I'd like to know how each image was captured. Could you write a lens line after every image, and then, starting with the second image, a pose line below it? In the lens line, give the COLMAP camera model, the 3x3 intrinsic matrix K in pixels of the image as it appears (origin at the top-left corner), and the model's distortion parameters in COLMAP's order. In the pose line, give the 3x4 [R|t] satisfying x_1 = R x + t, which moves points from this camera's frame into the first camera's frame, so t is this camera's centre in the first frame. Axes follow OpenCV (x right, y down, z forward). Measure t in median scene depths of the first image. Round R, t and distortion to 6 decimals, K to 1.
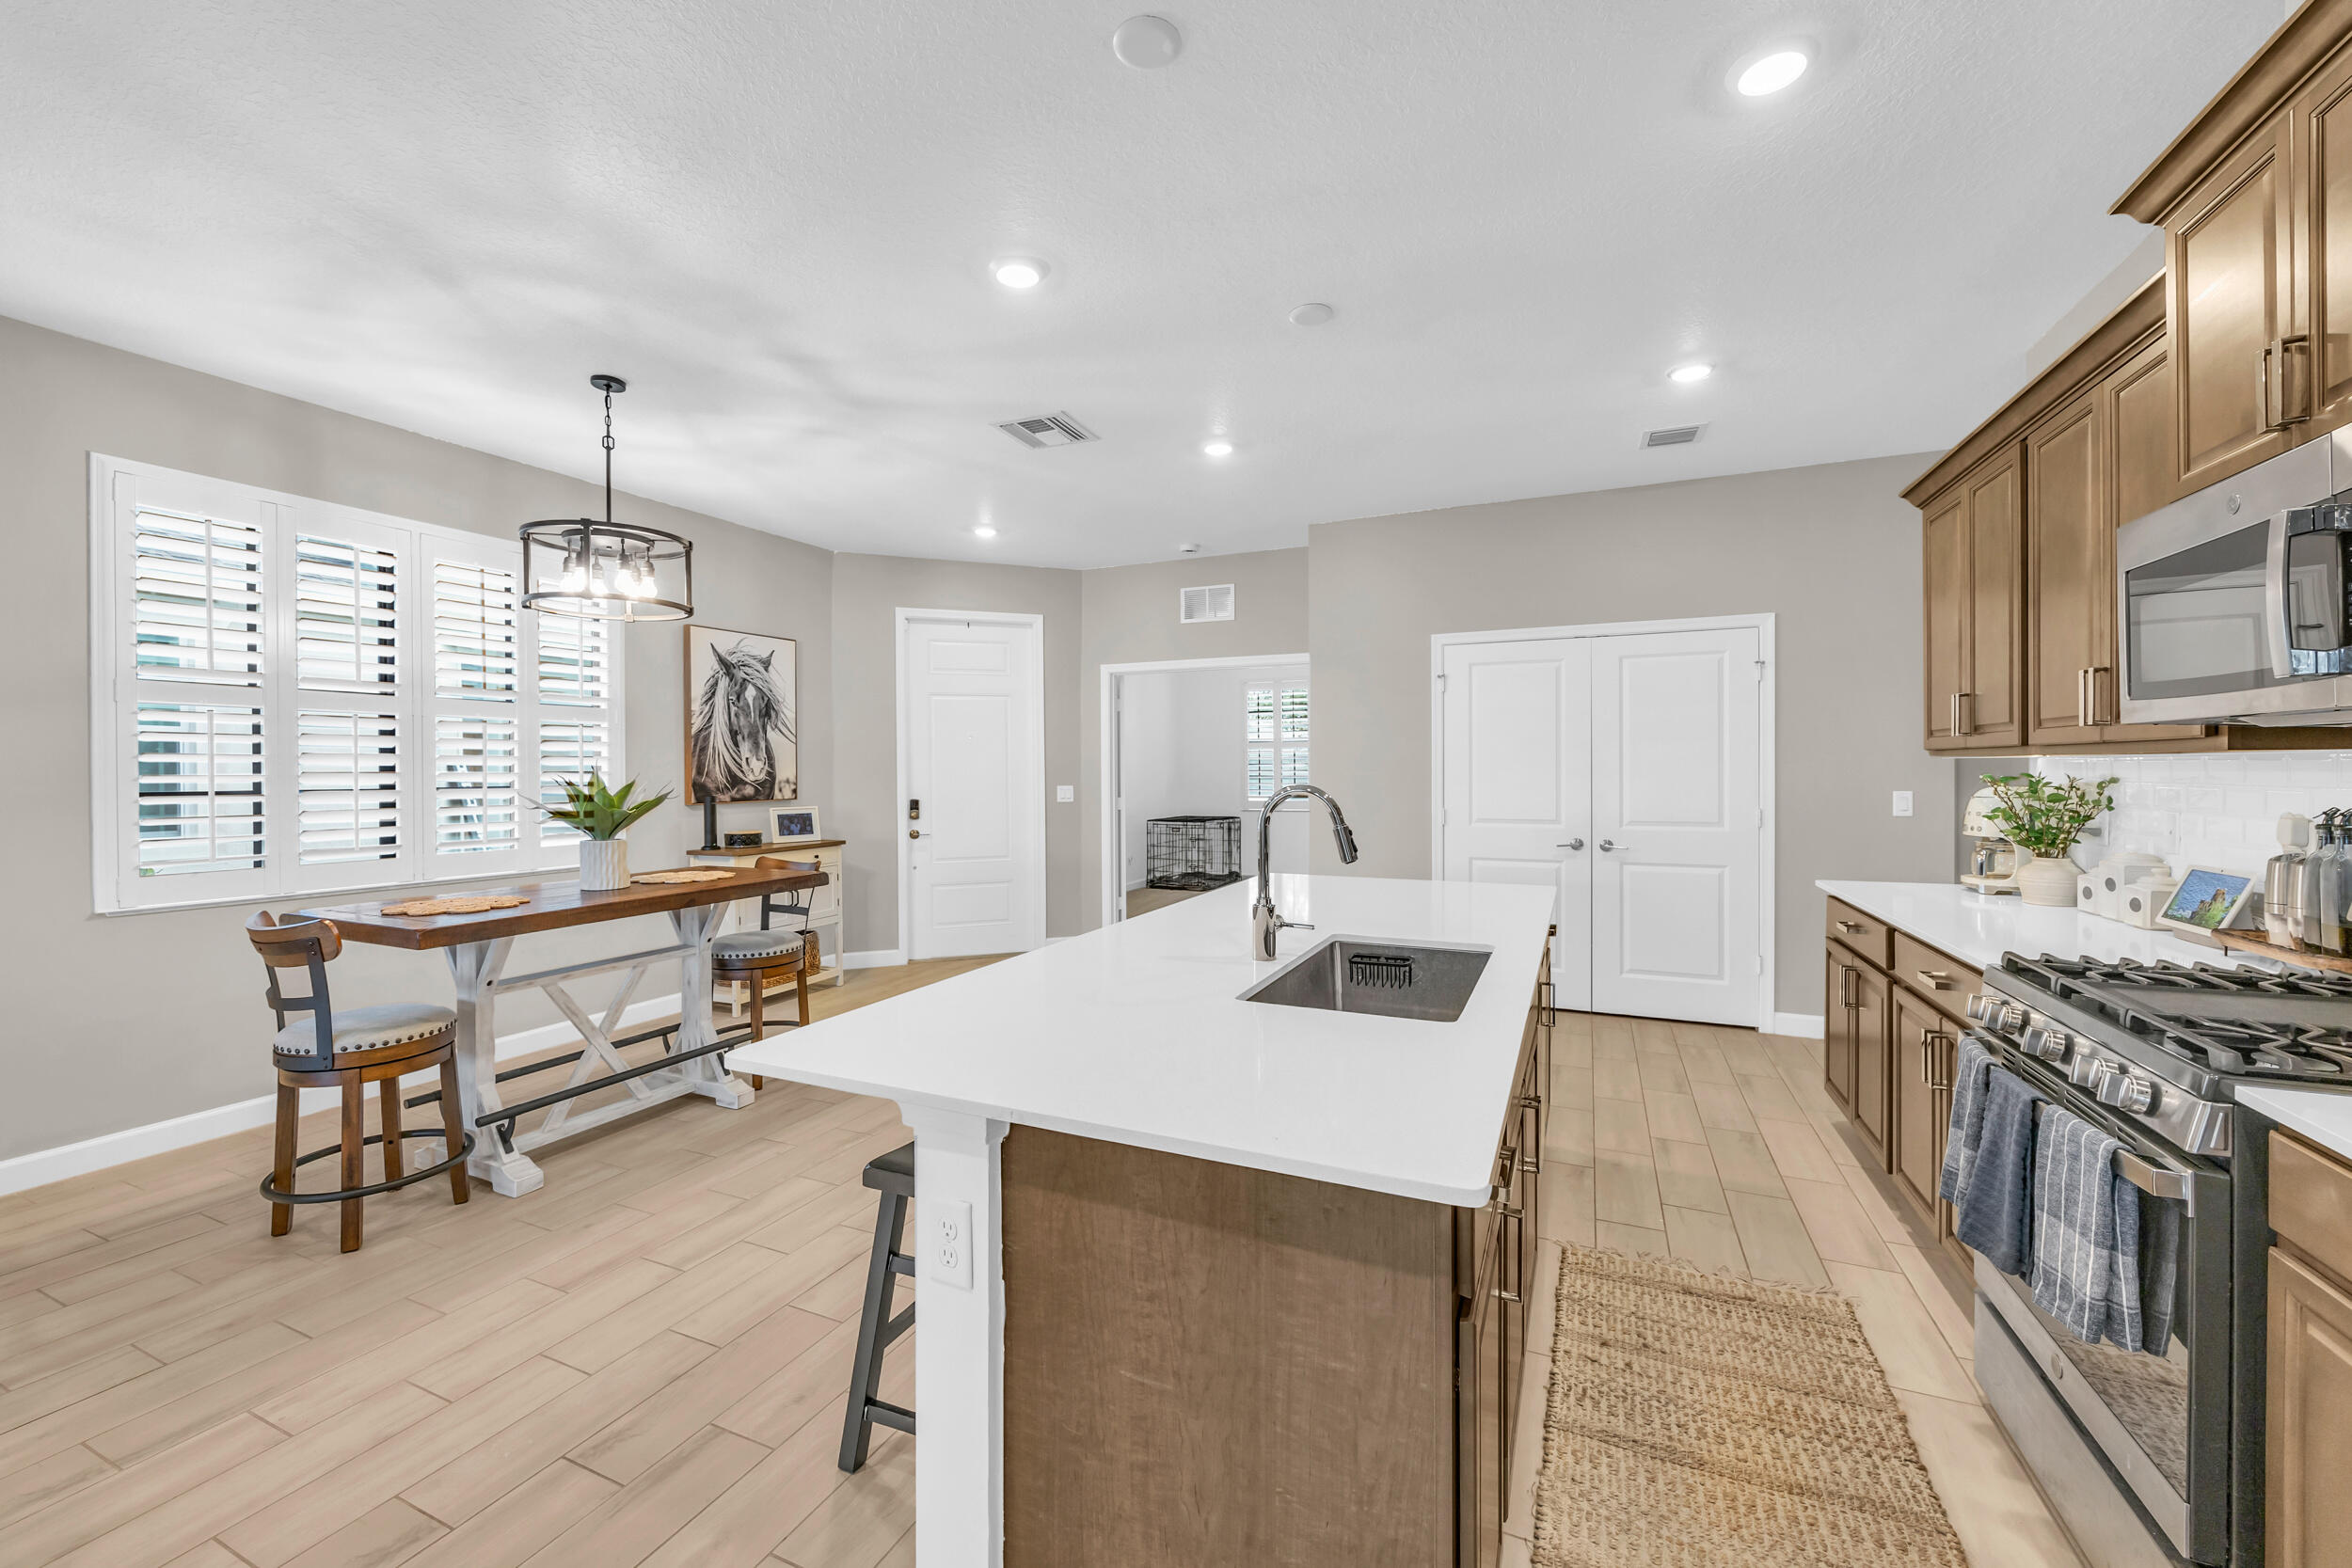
lens RADIAL K [[919.9, 0, 1154.3], [0, 919.9, 774.5], [0, 0, 1]] dist [0.000161, -0.000035]
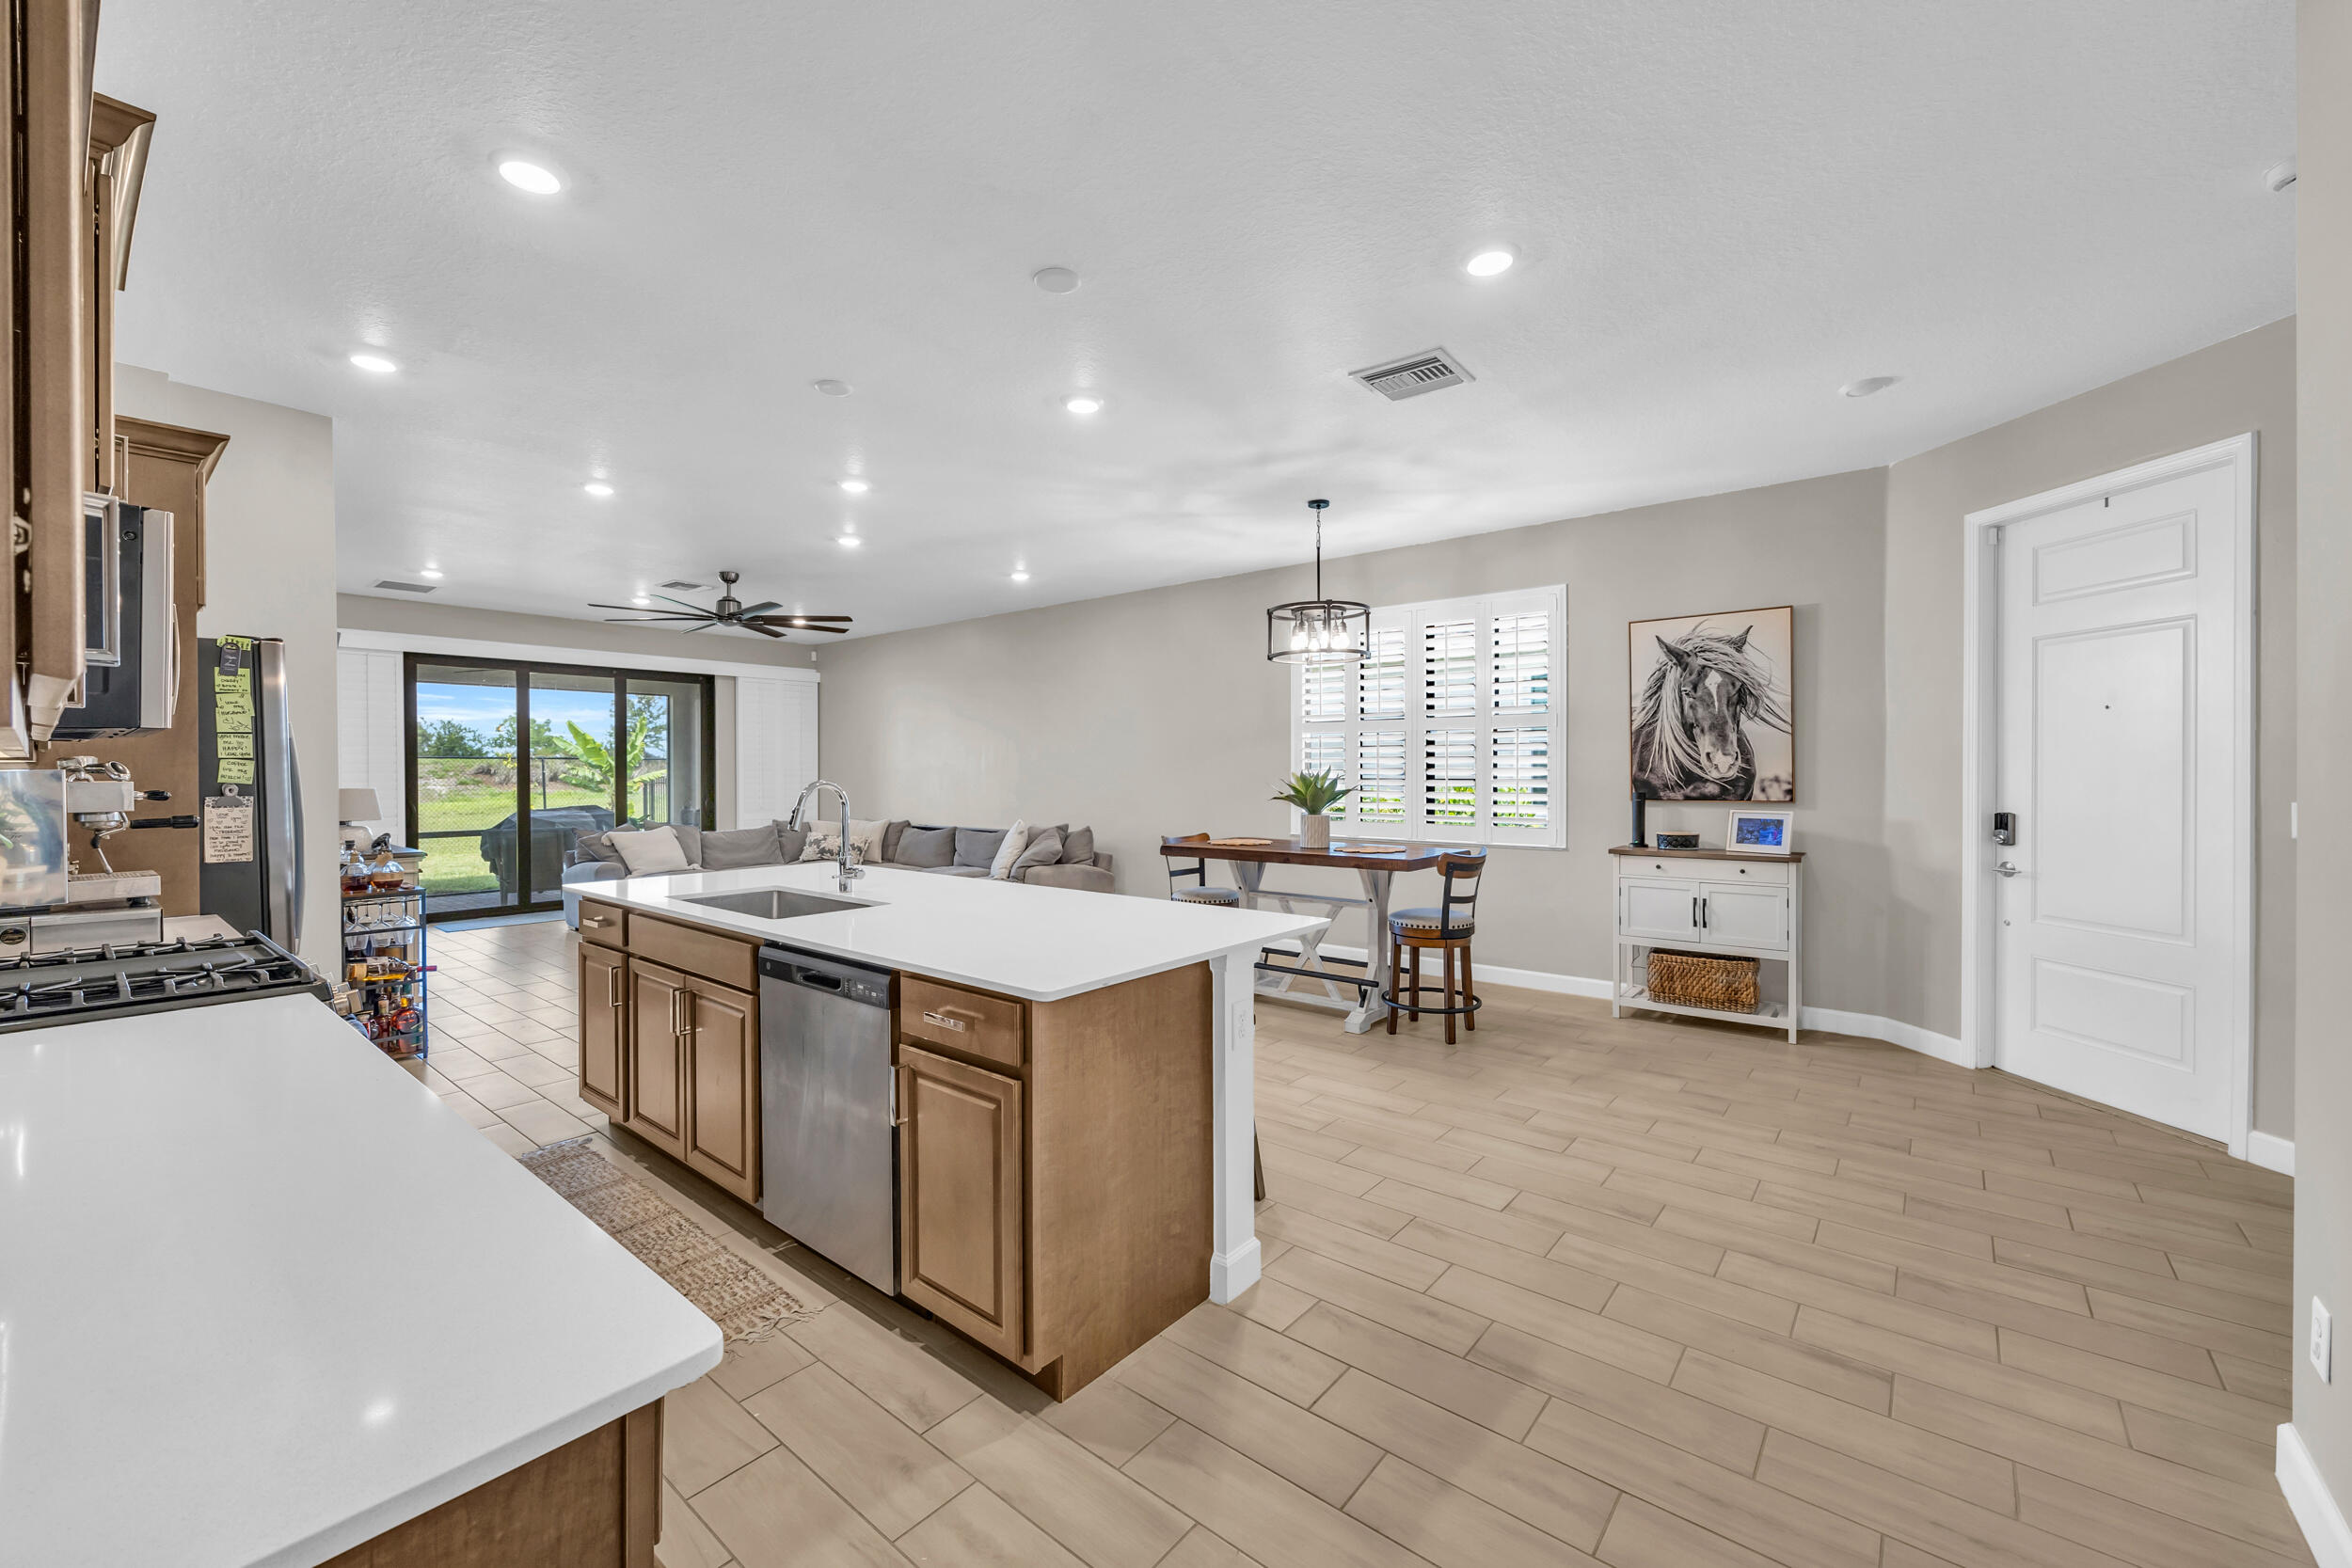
lens RADIAL K [[936.0, 0, 1202.5], [0, 936.0, 775.8], [0, 0, 1]] dist [0.000369, 0.000036]
pose [[-0.234039, 0.012678, -0.972145, 0.600081], [-0.000281, 0.999914, 0.013108, -0.007705], [0.972227, 0.003341, -0.234015, 0.773254]]
